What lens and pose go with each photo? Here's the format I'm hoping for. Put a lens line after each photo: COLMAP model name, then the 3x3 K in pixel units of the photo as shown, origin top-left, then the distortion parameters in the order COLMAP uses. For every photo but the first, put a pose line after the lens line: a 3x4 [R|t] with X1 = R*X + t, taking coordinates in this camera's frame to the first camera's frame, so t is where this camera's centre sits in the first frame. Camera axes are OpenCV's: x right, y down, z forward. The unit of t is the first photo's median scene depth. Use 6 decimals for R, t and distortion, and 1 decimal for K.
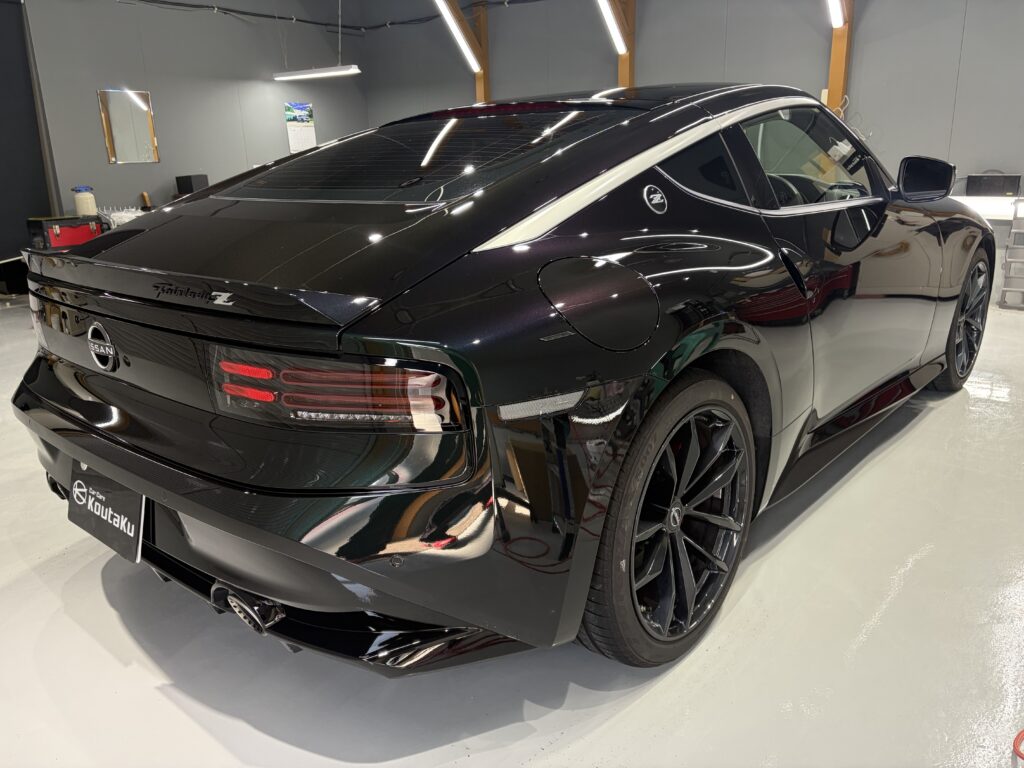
lens RADIAL K [[790.4, 0, 512.0], [0, 790.4, 384.0], [0, 0, 1]] dist [0.025429, -0.006412]
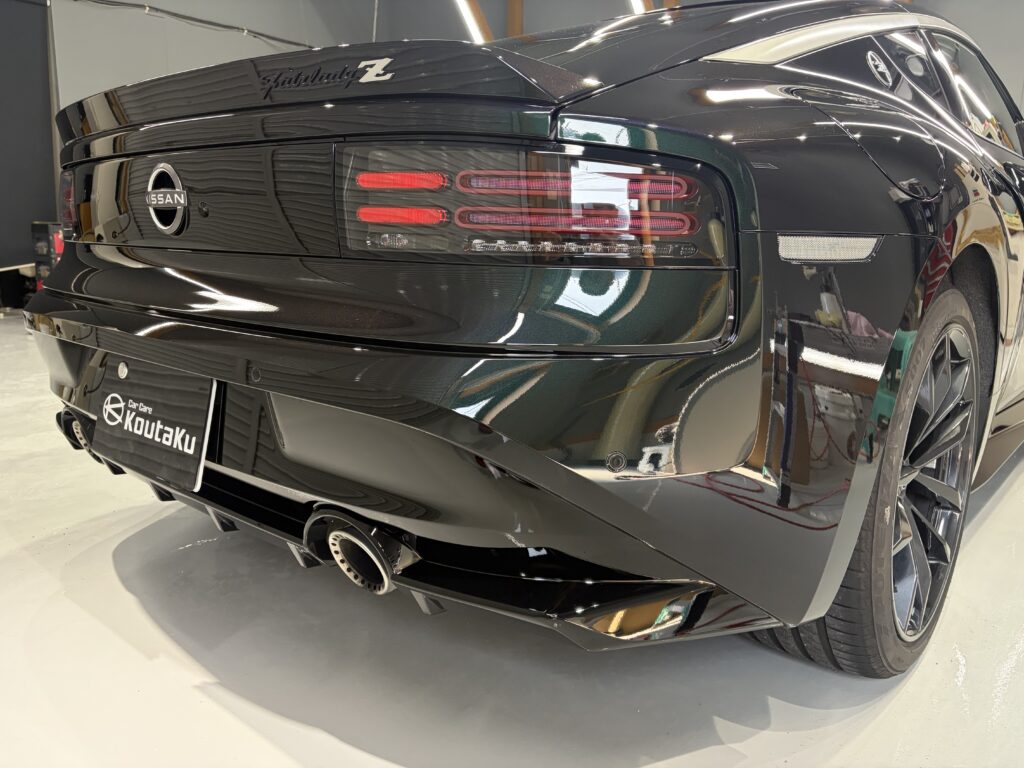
lens RADIAL K [[790.4, 0, 512.0], [0, 790.4, 384.0], [0, 0, 1]] dist [0.025429, -0.006412]
pose [[0.999034, 0.040172, 0.017825, -0.194933], [-0.038329, 0.994847, -0.093862, 0.175929], [-0.021503, 0.093088, 0.995426, 0.264346]]
